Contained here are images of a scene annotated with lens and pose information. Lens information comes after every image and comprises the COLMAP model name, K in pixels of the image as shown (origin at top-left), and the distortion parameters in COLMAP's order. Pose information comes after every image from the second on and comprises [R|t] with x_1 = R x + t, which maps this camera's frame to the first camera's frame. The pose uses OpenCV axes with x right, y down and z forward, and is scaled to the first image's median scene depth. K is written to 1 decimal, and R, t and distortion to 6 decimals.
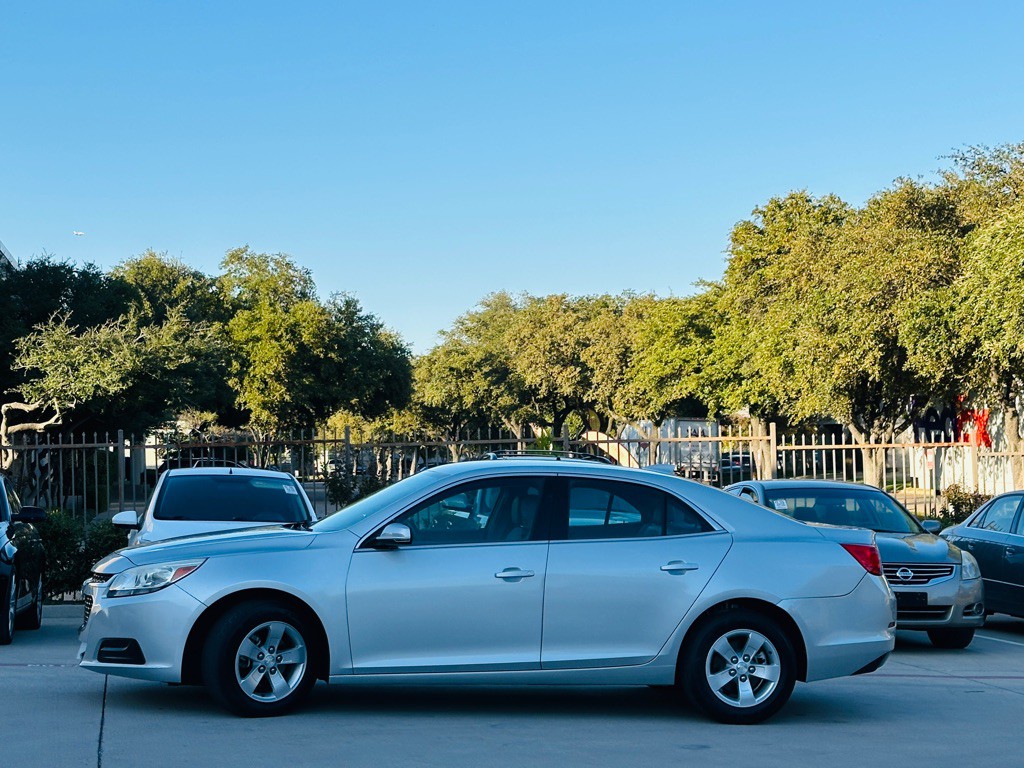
lens RADIAL K [[1983.4, 0, 511.6], [0, 1983.4, 384.4], [0, 0, 1]] dist [0.154173, 0.000000]
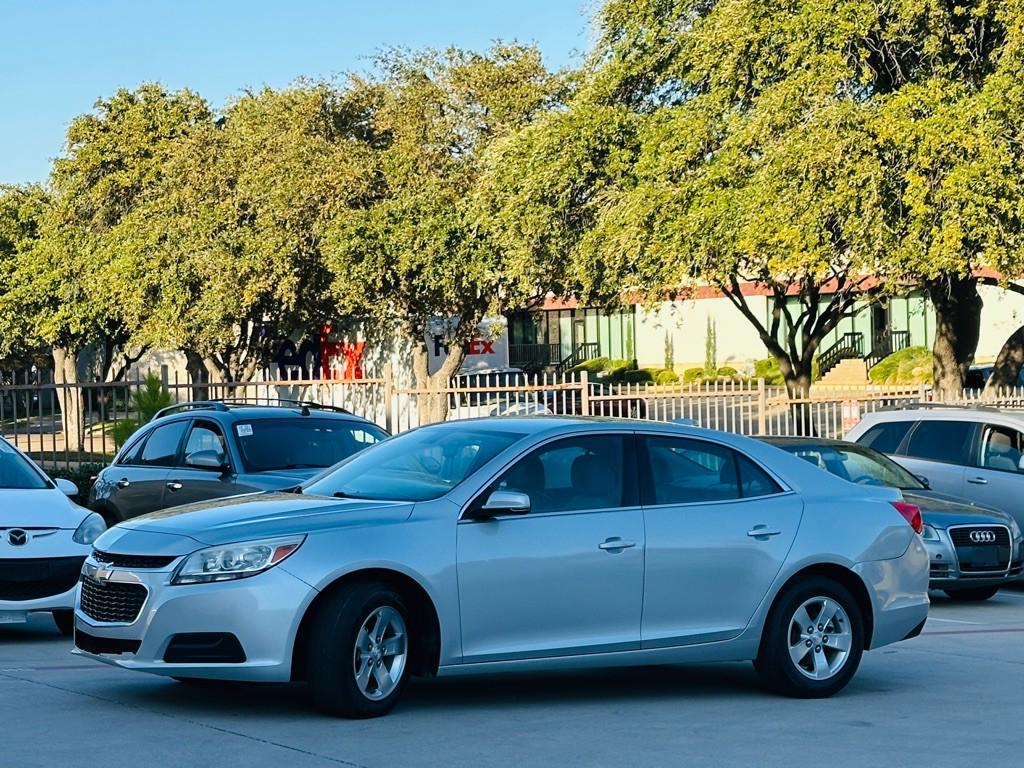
lens RADIAL K [[2355.1, 0, 513.7], [0, 2355.1, 385.2], [0, 0, 1]] dist [0.173277, 0.000000]
pose [[0.917257, -0.000264, 0.398296, -0.454402], [-0.013240, 0.999427, 0.031155, -0.008431], [-0.398076, -0.033850, 0.916728, 0.046396]]
